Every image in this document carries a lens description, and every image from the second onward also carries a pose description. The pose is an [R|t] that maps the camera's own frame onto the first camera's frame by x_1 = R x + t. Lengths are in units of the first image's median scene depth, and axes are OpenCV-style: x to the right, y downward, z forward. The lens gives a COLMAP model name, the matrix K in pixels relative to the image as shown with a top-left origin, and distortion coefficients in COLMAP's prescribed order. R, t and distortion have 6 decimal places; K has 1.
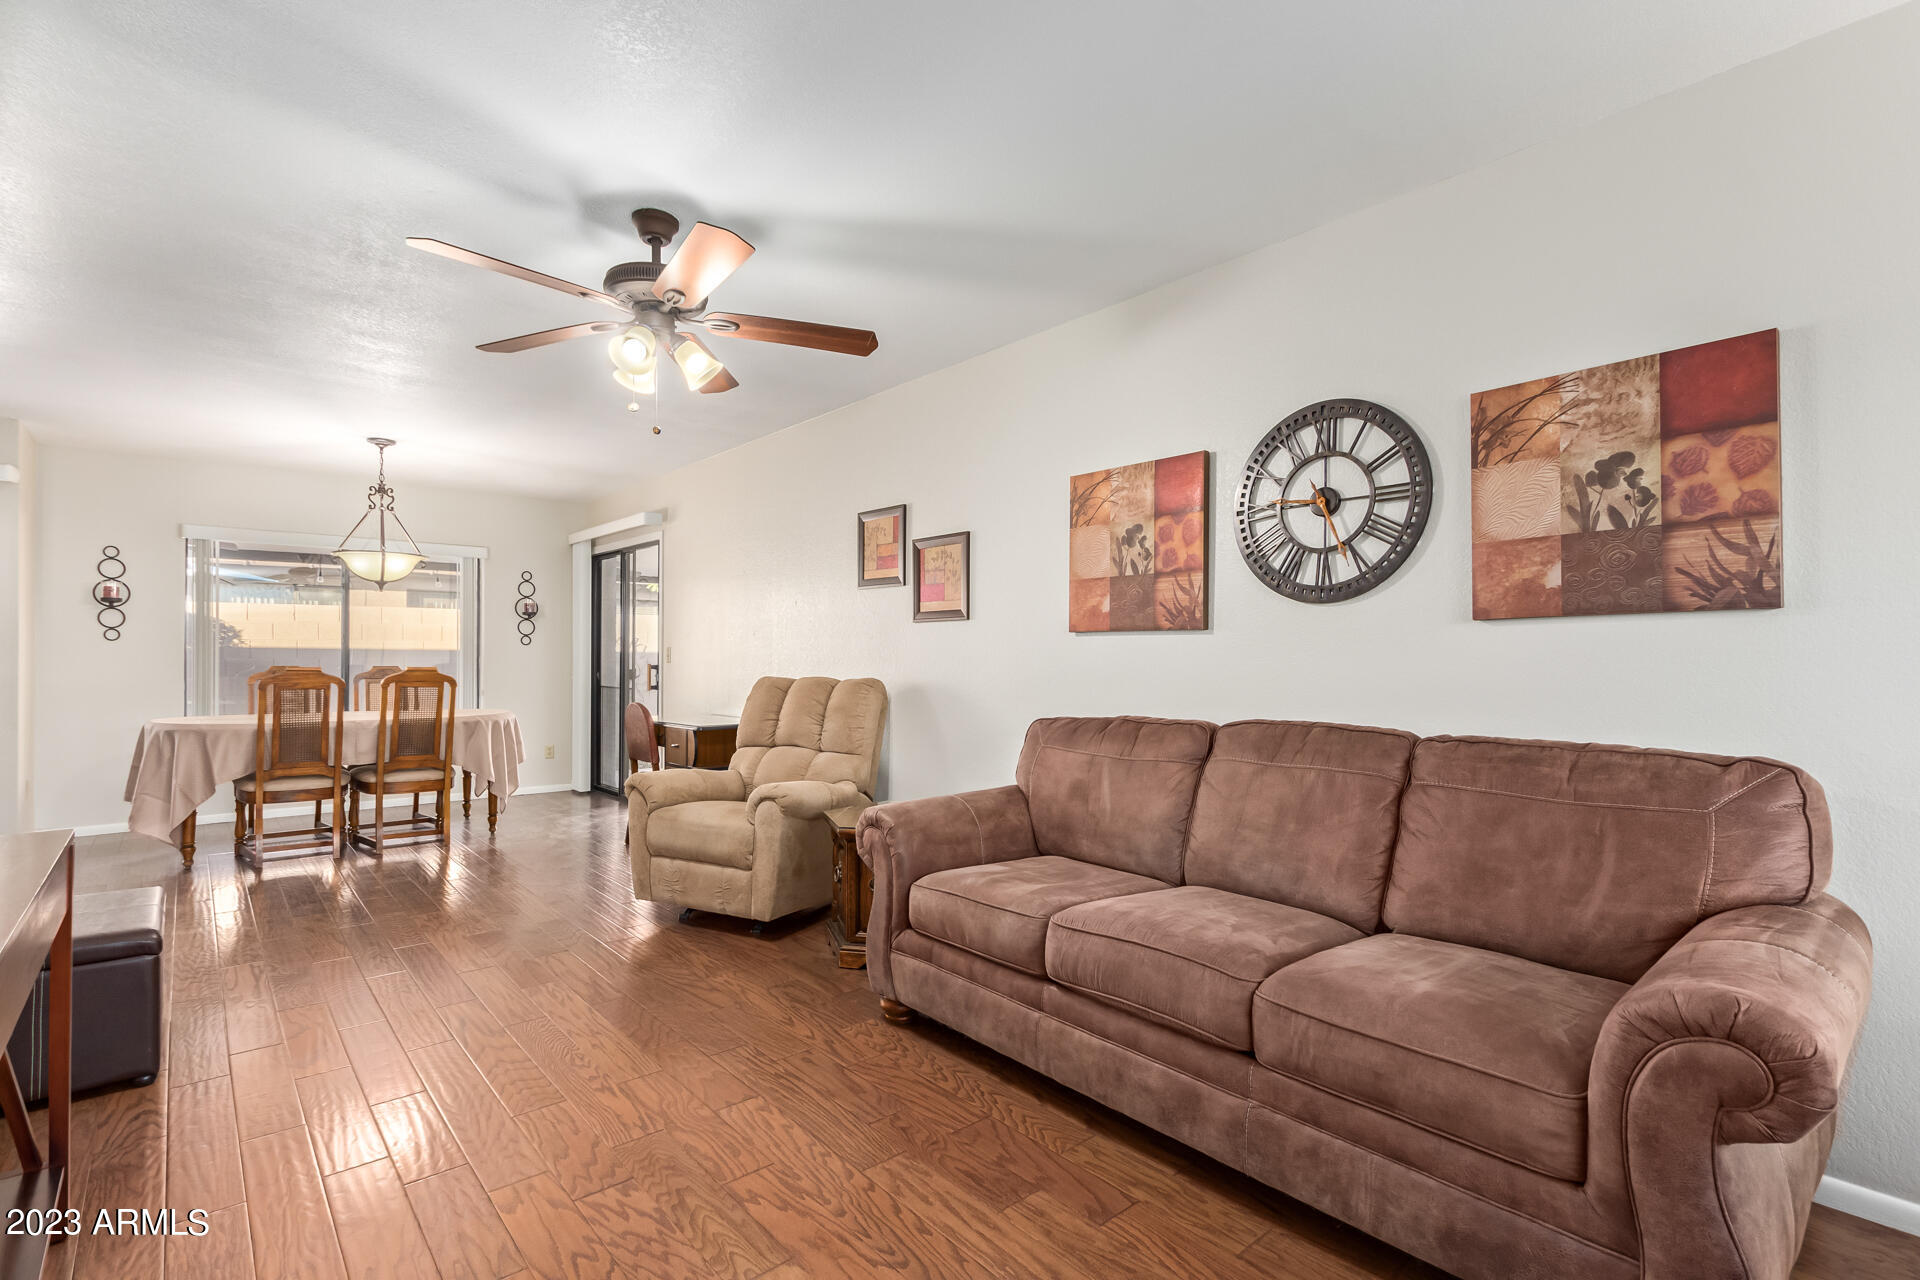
lens RADIAL K [[887.0, 0, 953.9], [0, 887.0, 653.1], [0, 0, 1]] dist [0.005527, -0.000585]
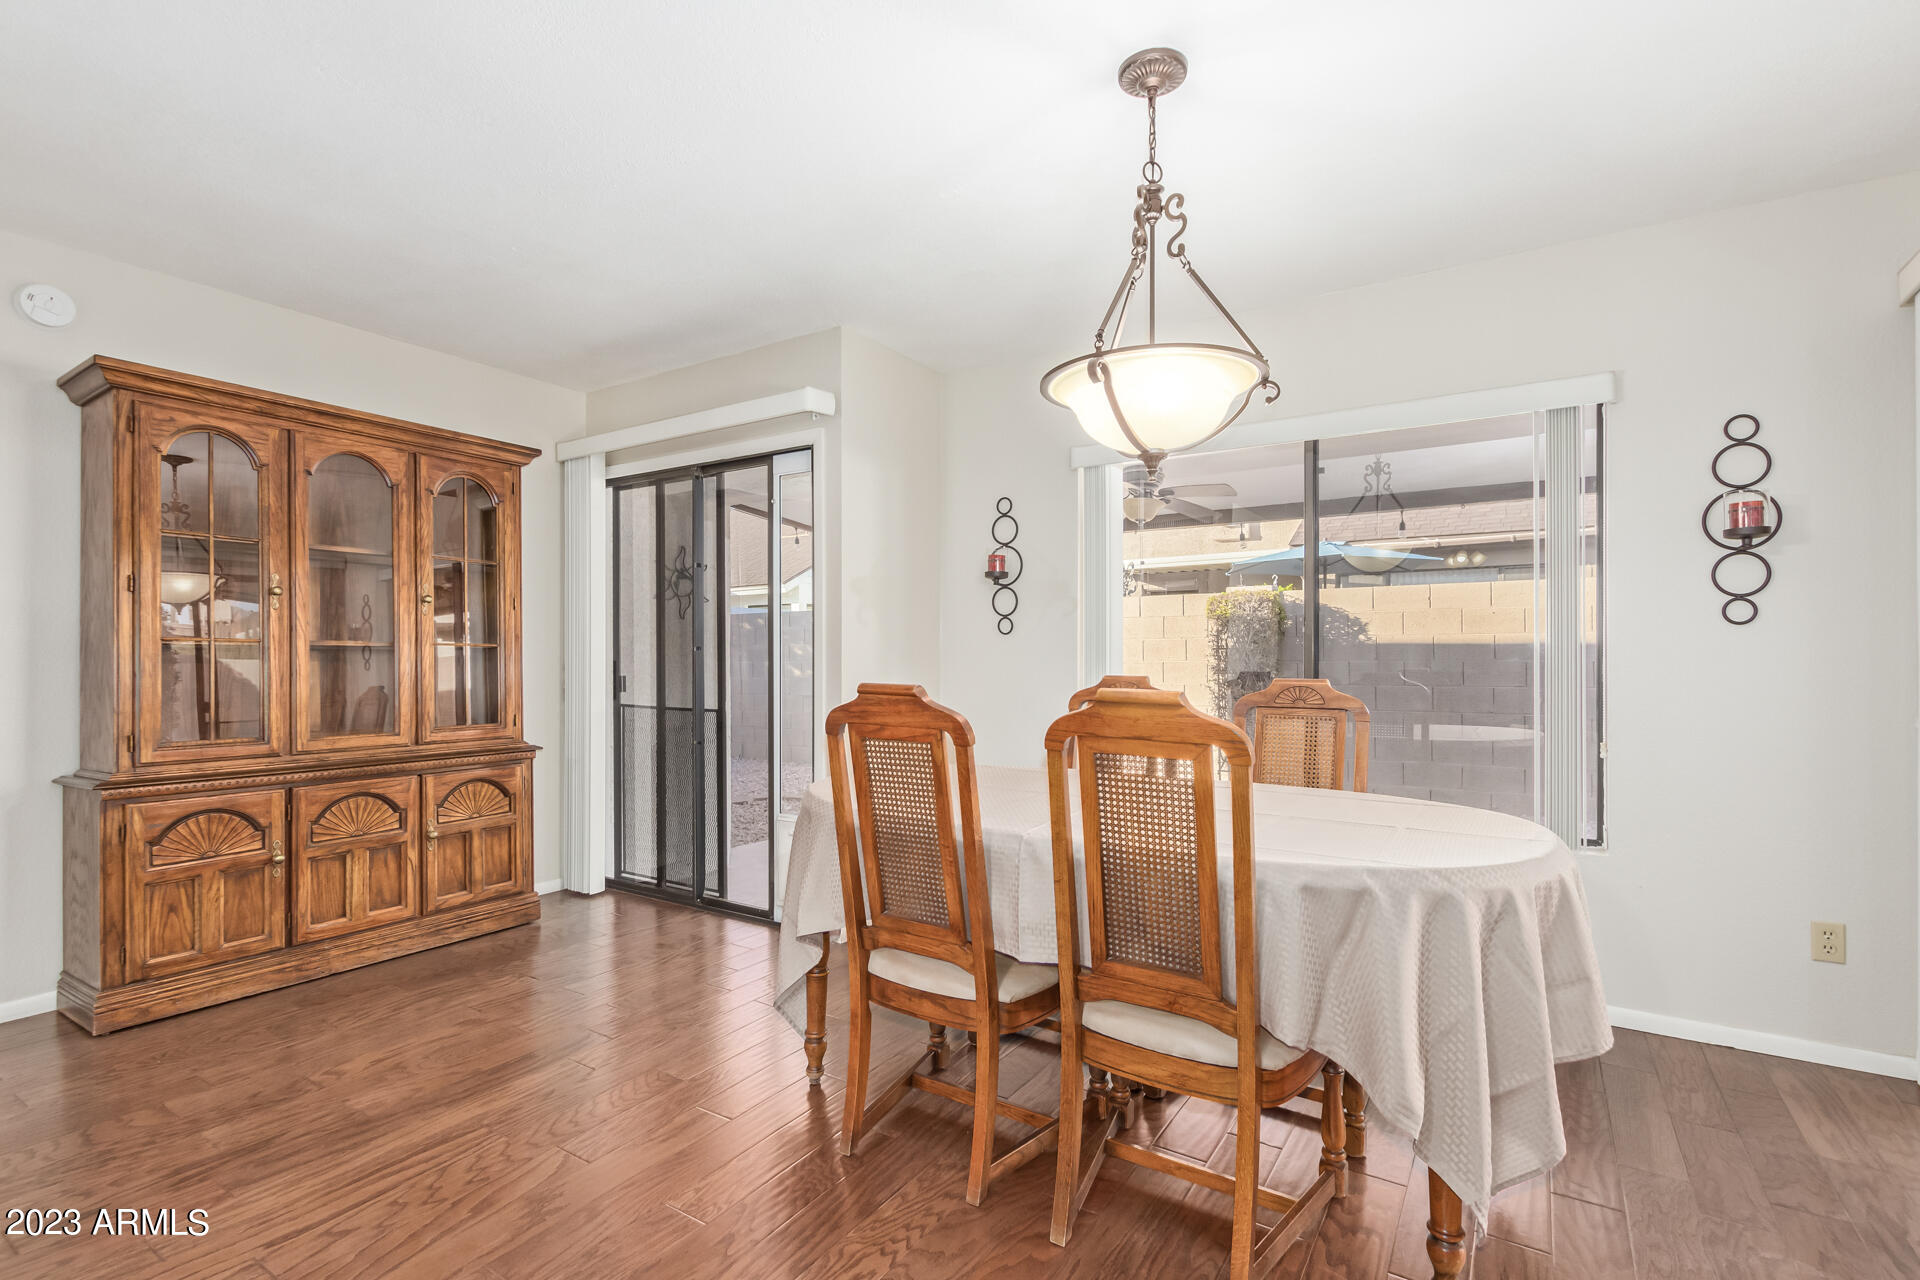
lens RADIAL K [[887.0, 0, 965.8], [0, 887.0, 656.0], [0, 0, 1]] dist [0.005527, -0.000585]
pose [[0.283490, -0.002307, -0.958972, -0.294985], [0.002895, 0.999995, -0.001550, 0.004082], [0.958971, -0.002336, 0.283495, 0.775615]]
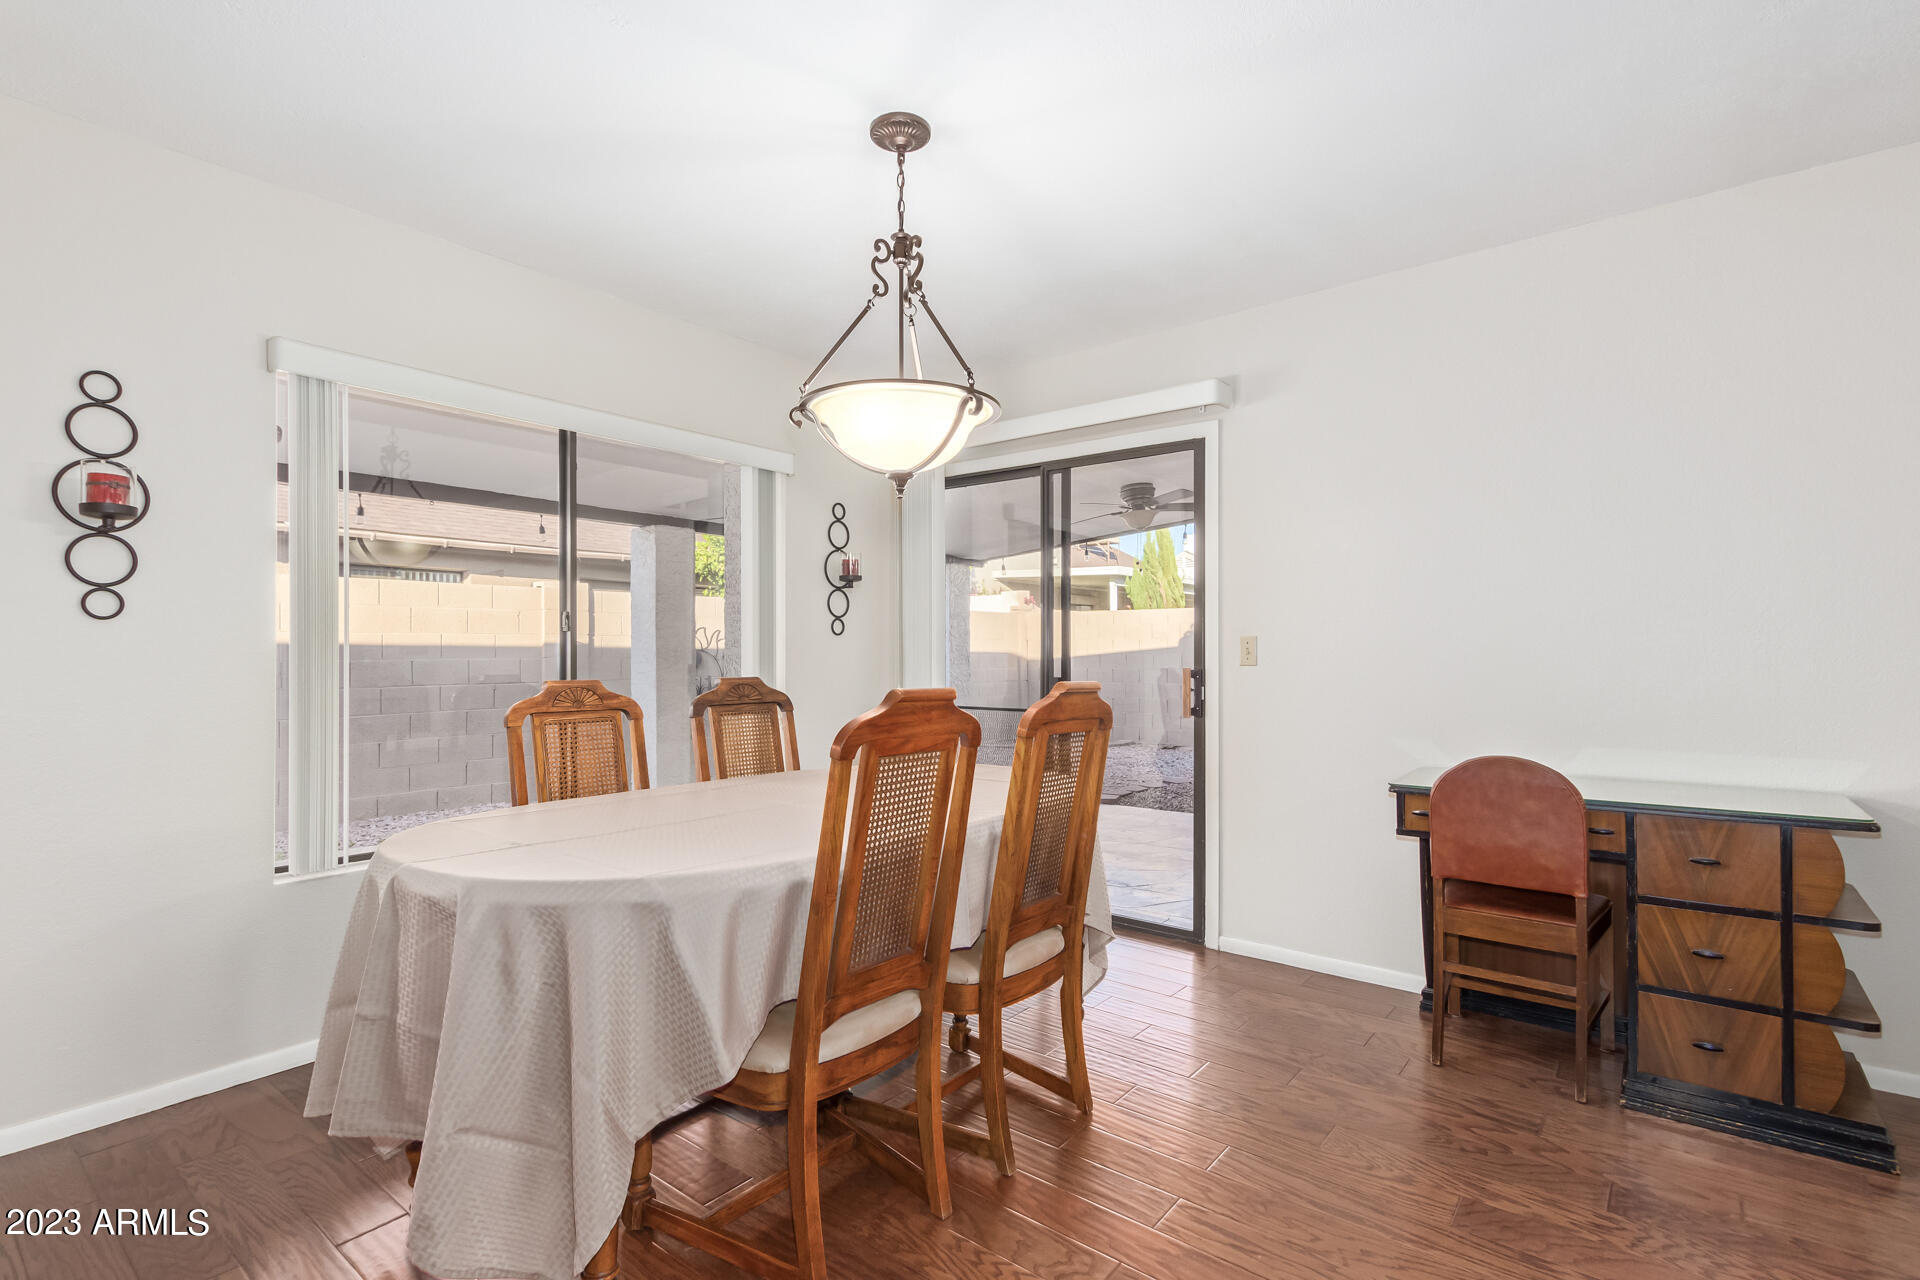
lens RADIAL K [[894.2, 0, 960.0], [0, 894.2, 647.6], [0, 0, 1]] dist [0.003060, 0.000554]
pose [[0.983937, -0.004076, 0.178471, -0.652335], [0.005191, 0.999970, -0.005783, 0.002241], [-0.178442, 0.006616, 0.983928, 0.556560]]
